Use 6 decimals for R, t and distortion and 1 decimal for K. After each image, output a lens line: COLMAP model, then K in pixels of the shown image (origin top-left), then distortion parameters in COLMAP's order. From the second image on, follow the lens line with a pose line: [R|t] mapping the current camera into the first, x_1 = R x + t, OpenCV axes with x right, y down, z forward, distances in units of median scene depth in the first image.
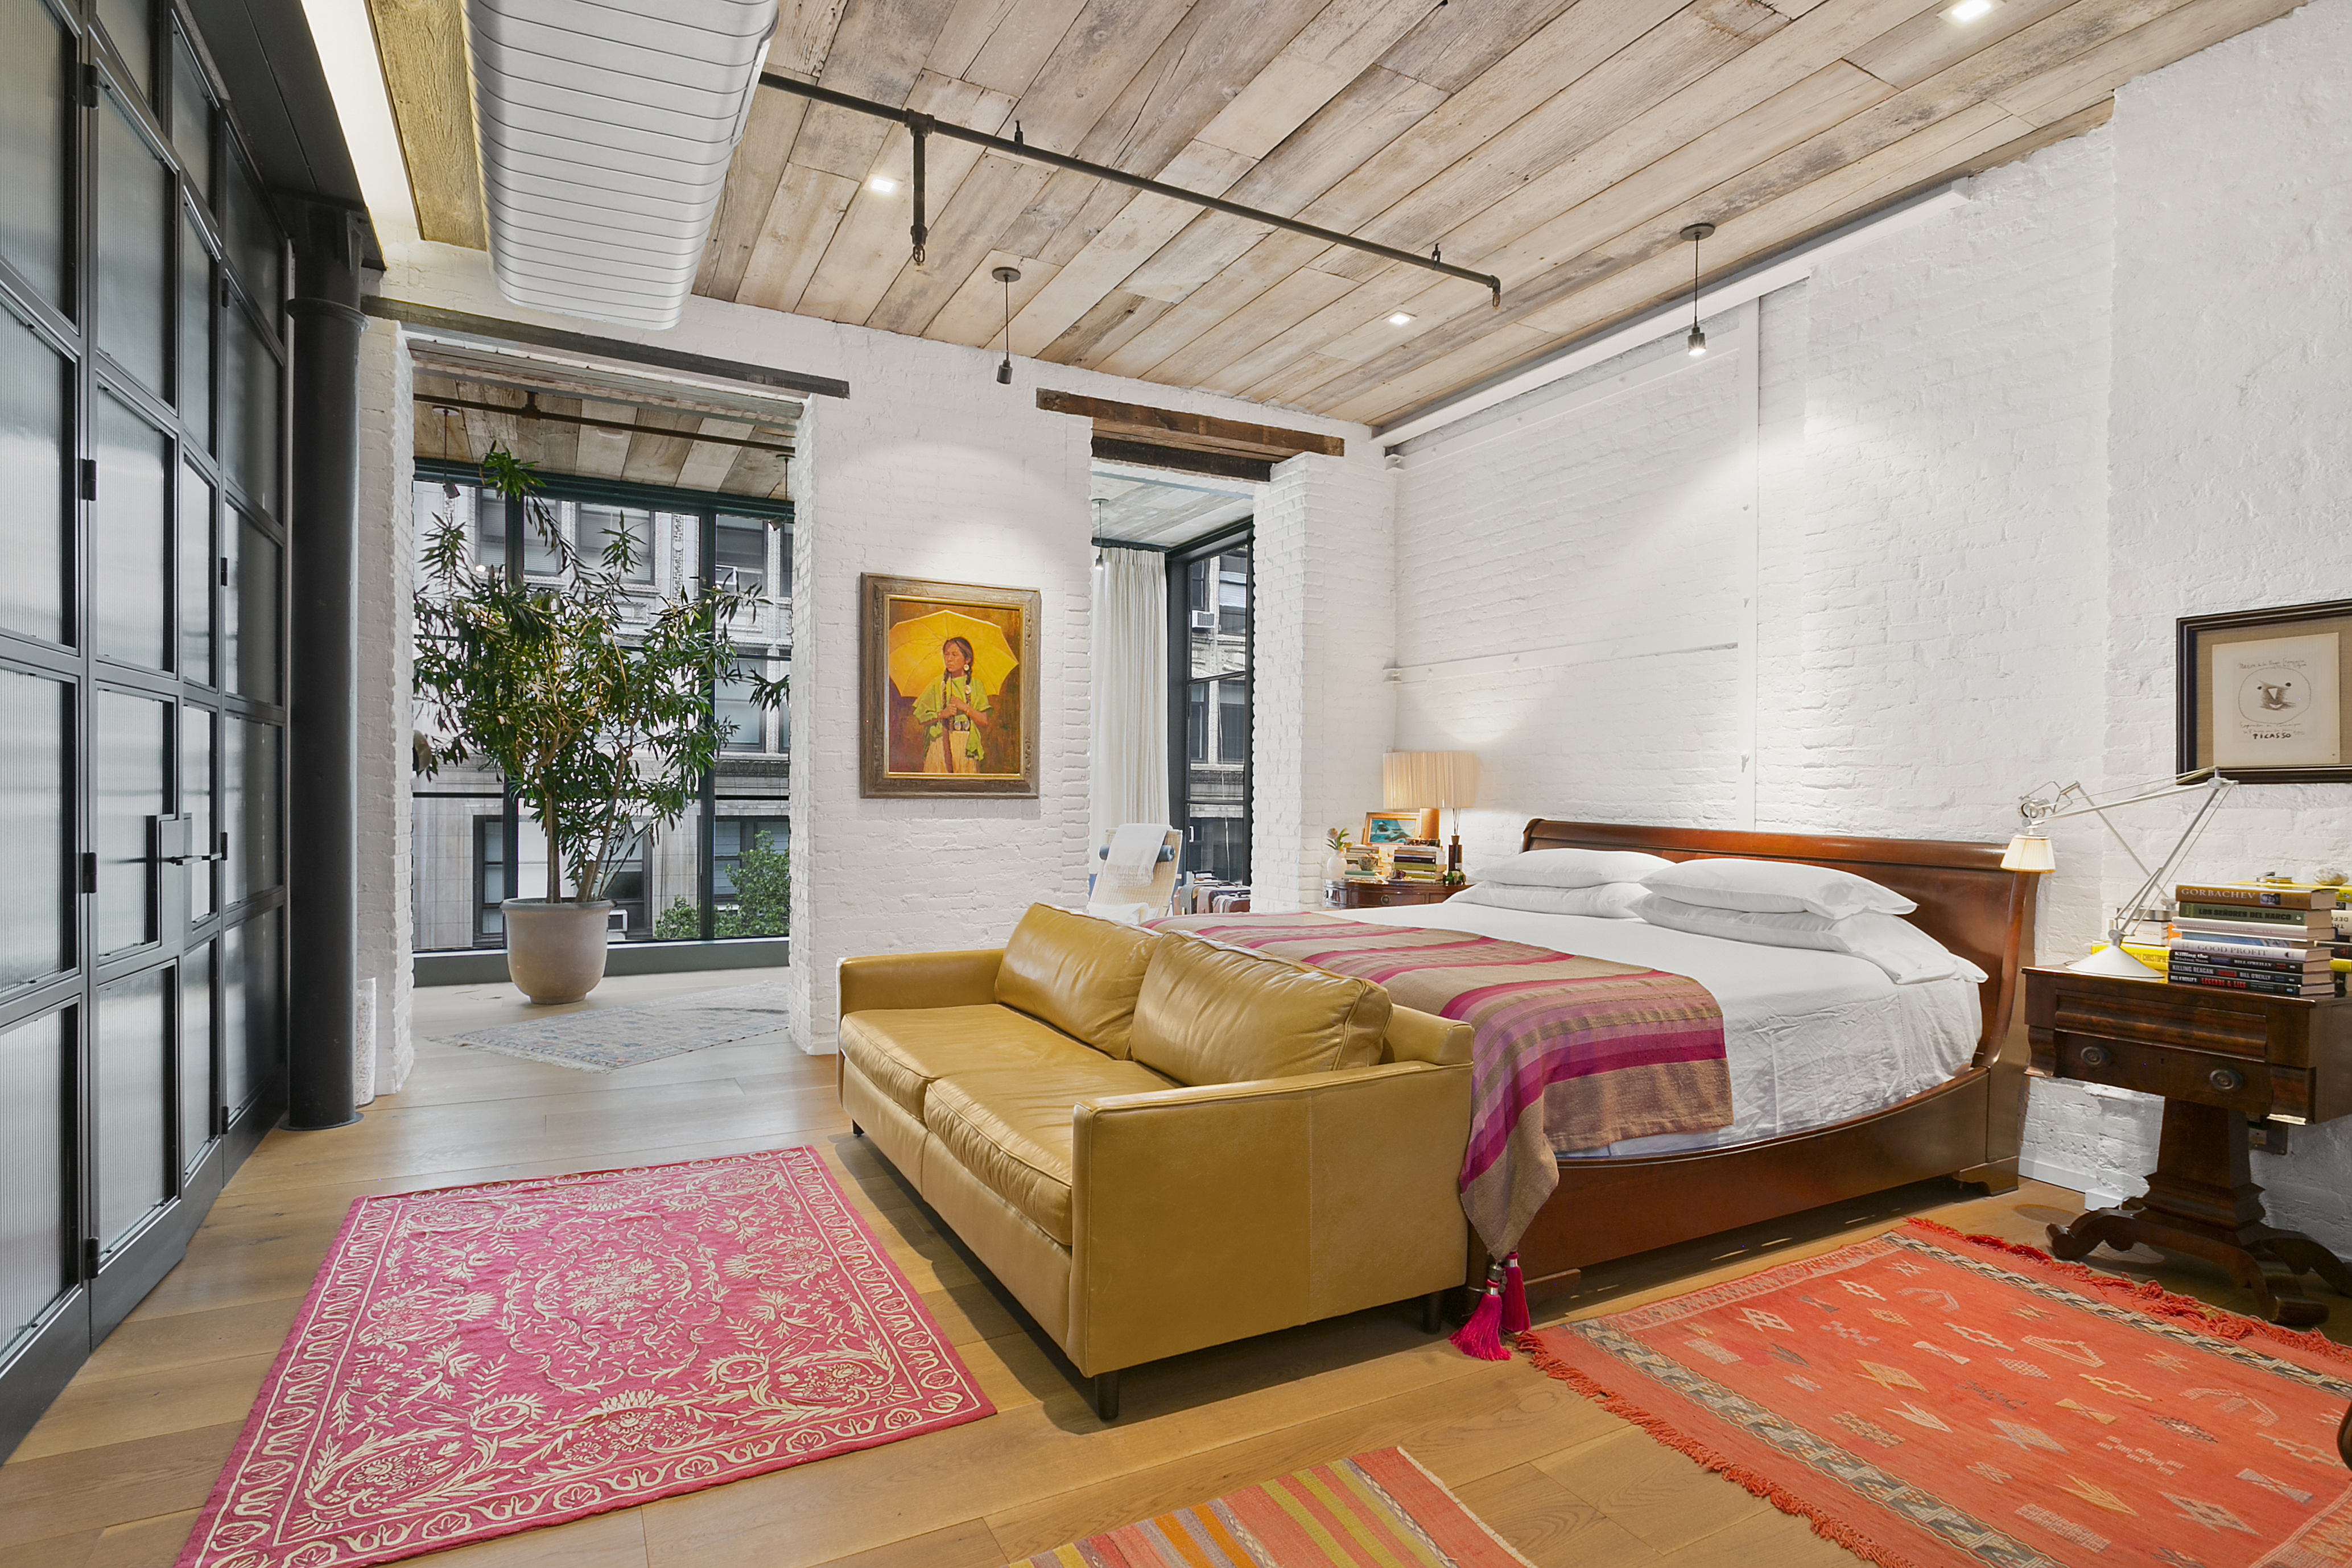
lens RADIAL K [[1150.2, 0, 1175.5], [0, 1150.2, 790.0], [0, 0, 1]] dist [0.002936, 0.000550]
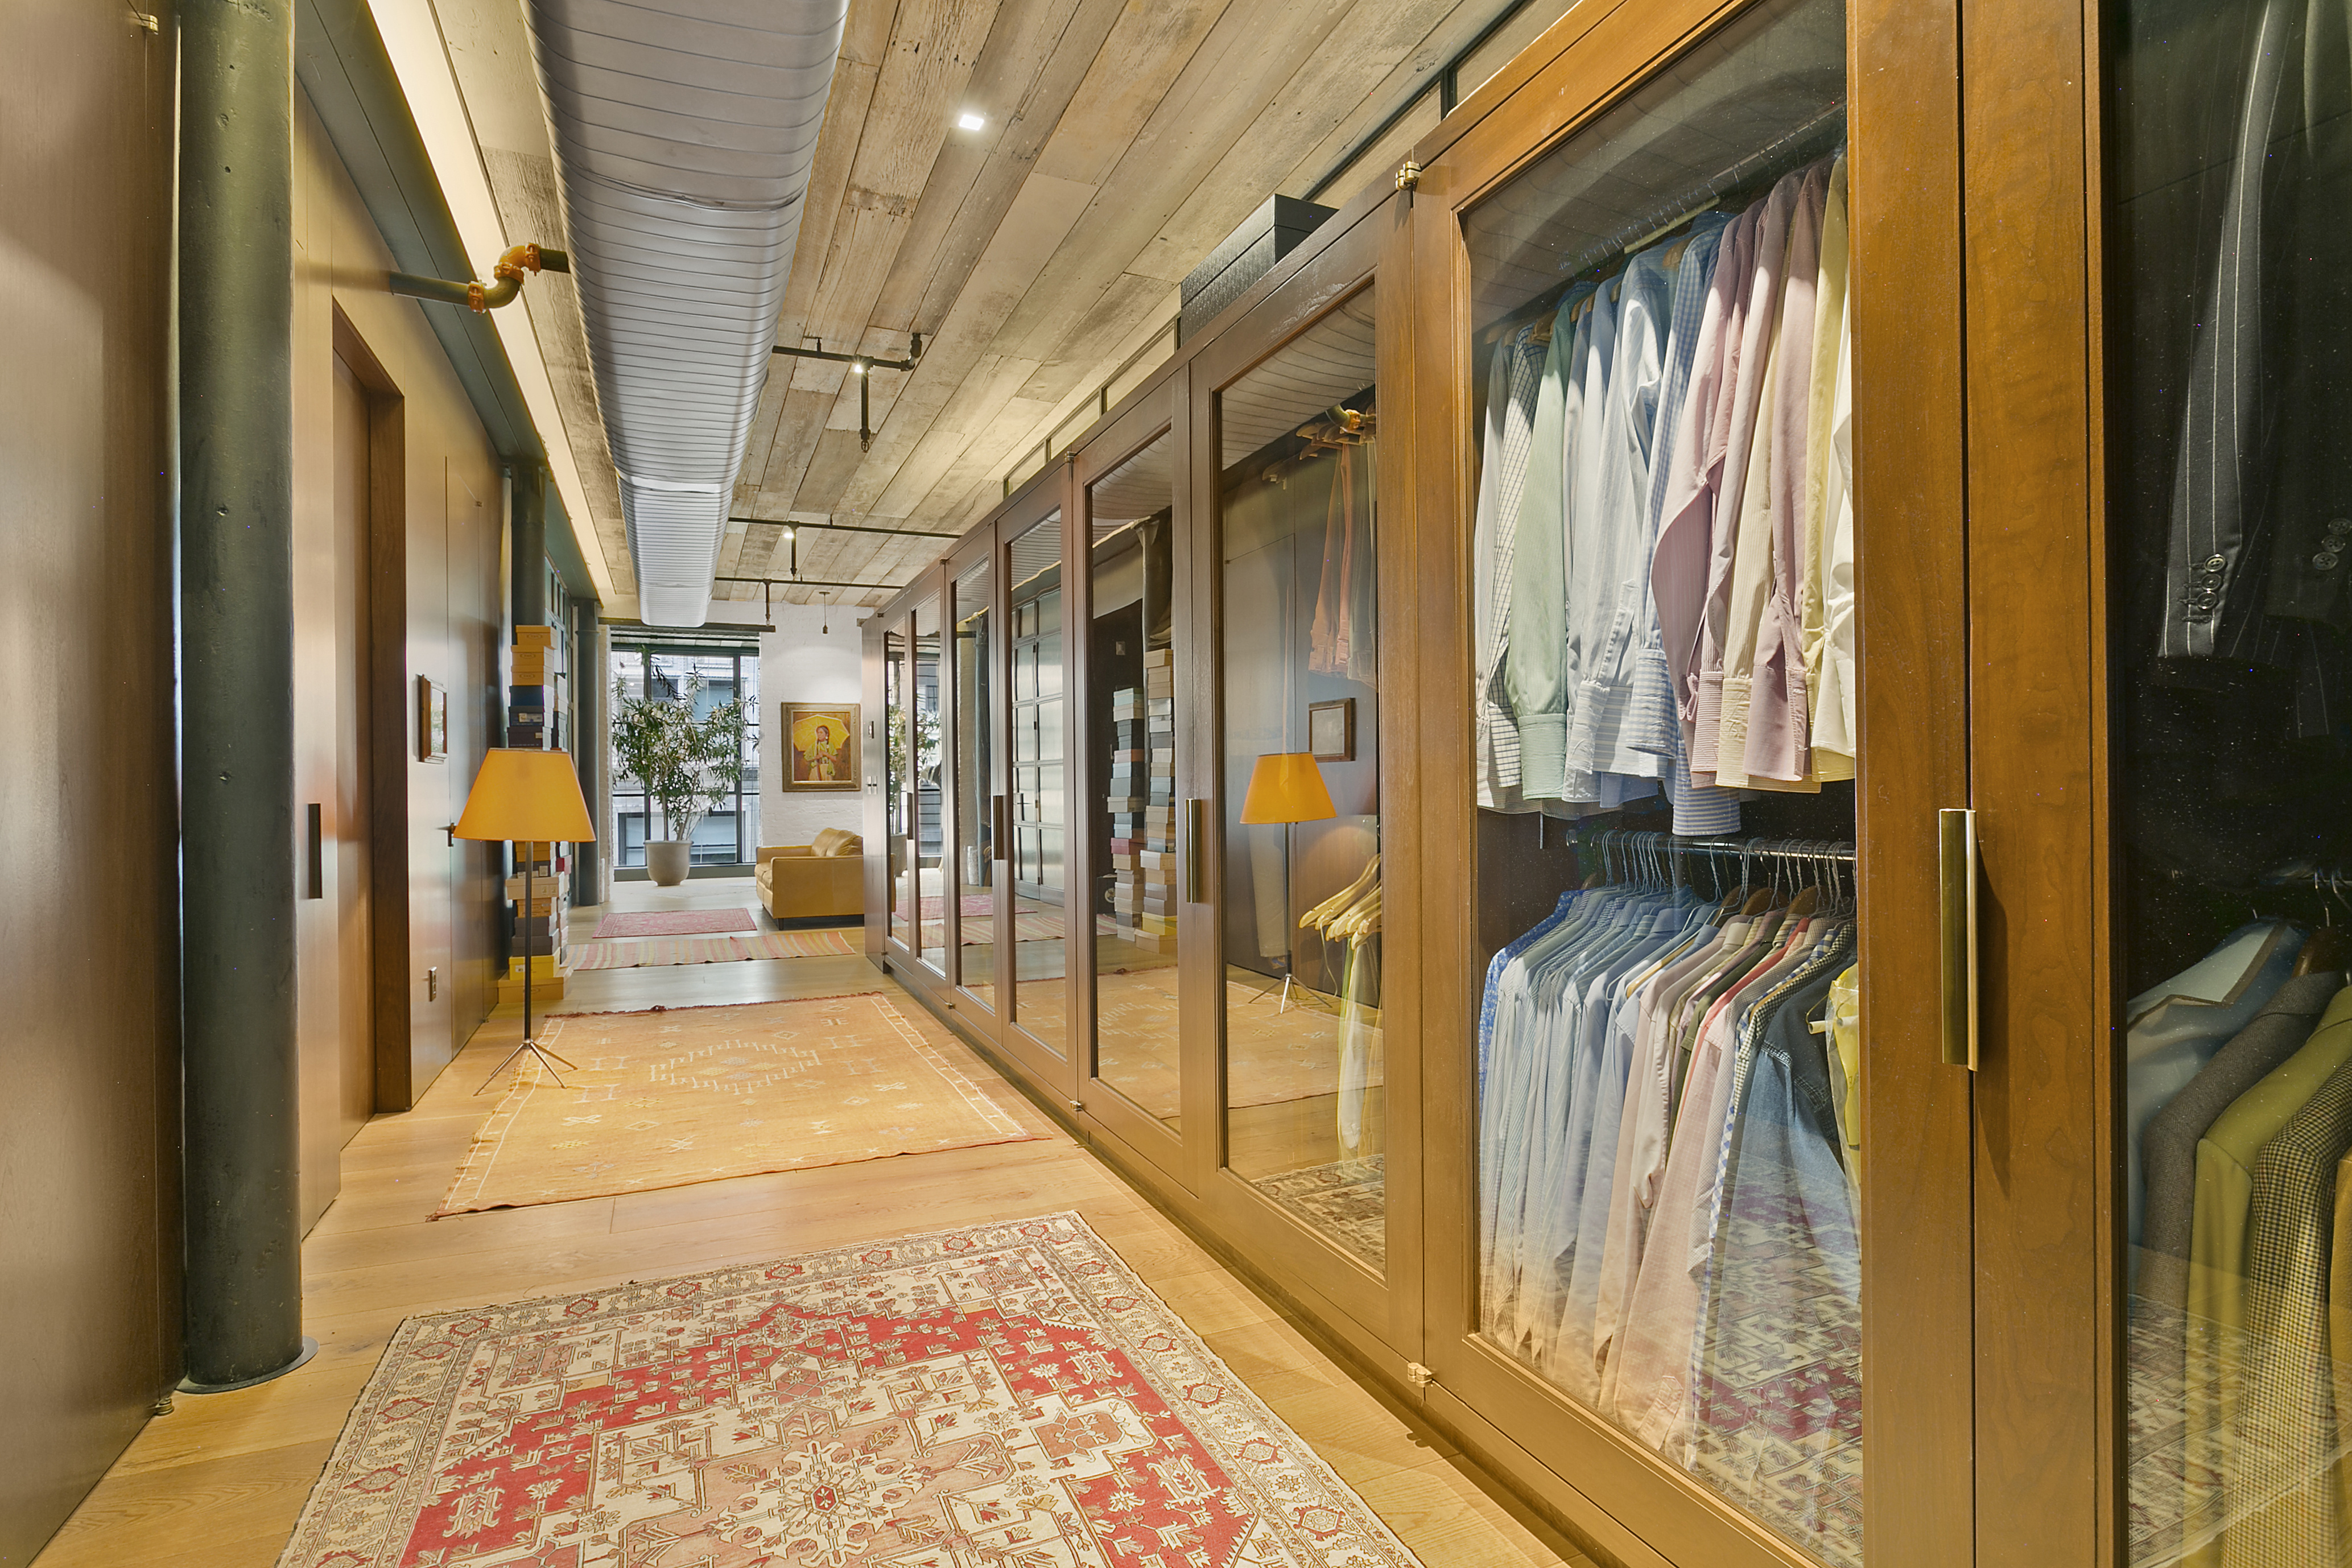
lens RADIAL K [[1150.2, 0, 1174.0], [0, 1150.2, 782.9], [0, 0, 1]] dist [0.002936, 0.000550]
pose [[0.995743, -0.015632, -0.090834, 0.747048], [0.015231, 0.999871, -0.005114, 0.011810], [0.090902, 0.003709, 0.995853, -1.314952]]
